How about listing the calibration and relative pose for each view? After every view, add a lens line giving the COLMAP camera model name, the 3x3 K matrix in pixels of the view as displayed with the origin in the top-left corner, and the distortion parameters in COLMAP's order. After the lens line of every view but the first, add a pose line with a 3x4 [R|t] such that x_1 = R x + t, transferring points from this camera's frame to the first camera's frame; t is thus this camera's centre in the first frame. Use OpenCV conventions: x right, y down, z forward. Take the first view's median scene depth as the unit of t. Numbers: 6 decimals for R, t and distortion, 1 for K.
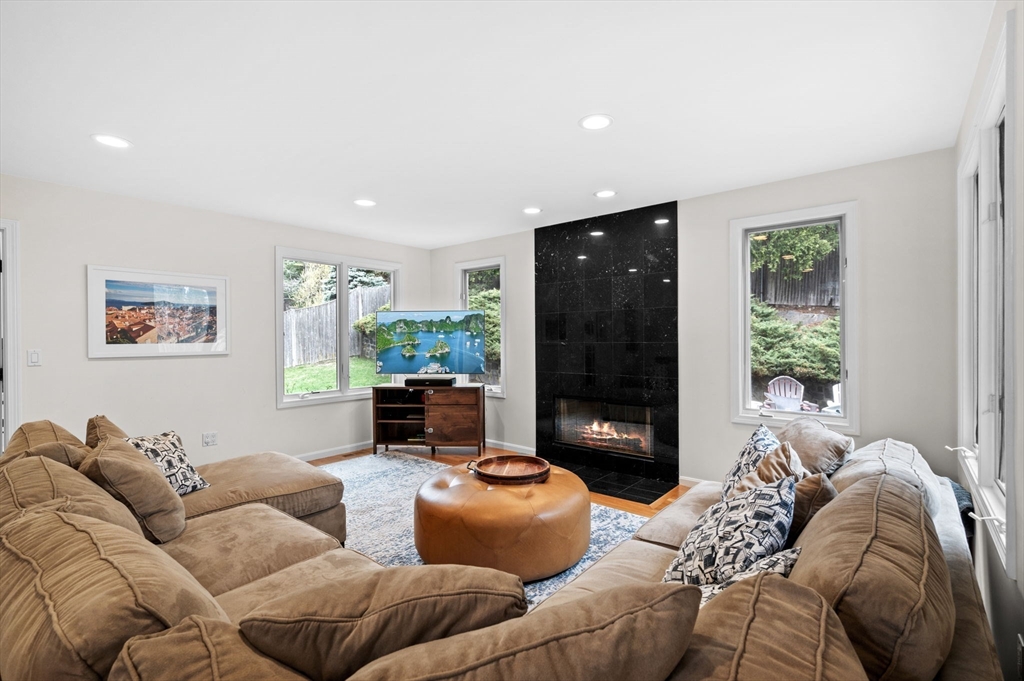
lens RADIAL K [[470.4, 0, 542.3], [0, 470.4, 340.2], [0, 0, 1]] dist [-0.002515, -0.000568]
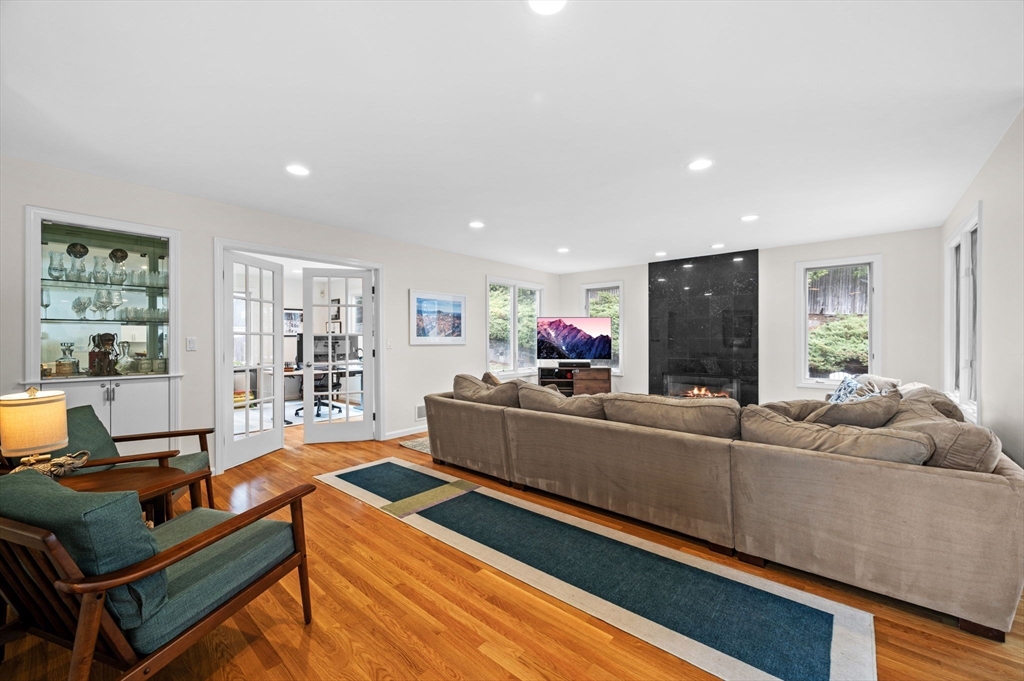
lens RADIAL K [[415.5, 0, 534.7], [0, 415.5, 341.7], [0, 0, 1]] dist [0.003214, -0.000480]
pose [[0.999863, 0.005848, -0.015453, -0.418296], [-0.005851, 0.999983, -0.000166, 0.020159], [0.015452, 0.000256, 0.999881, -0.394722]]
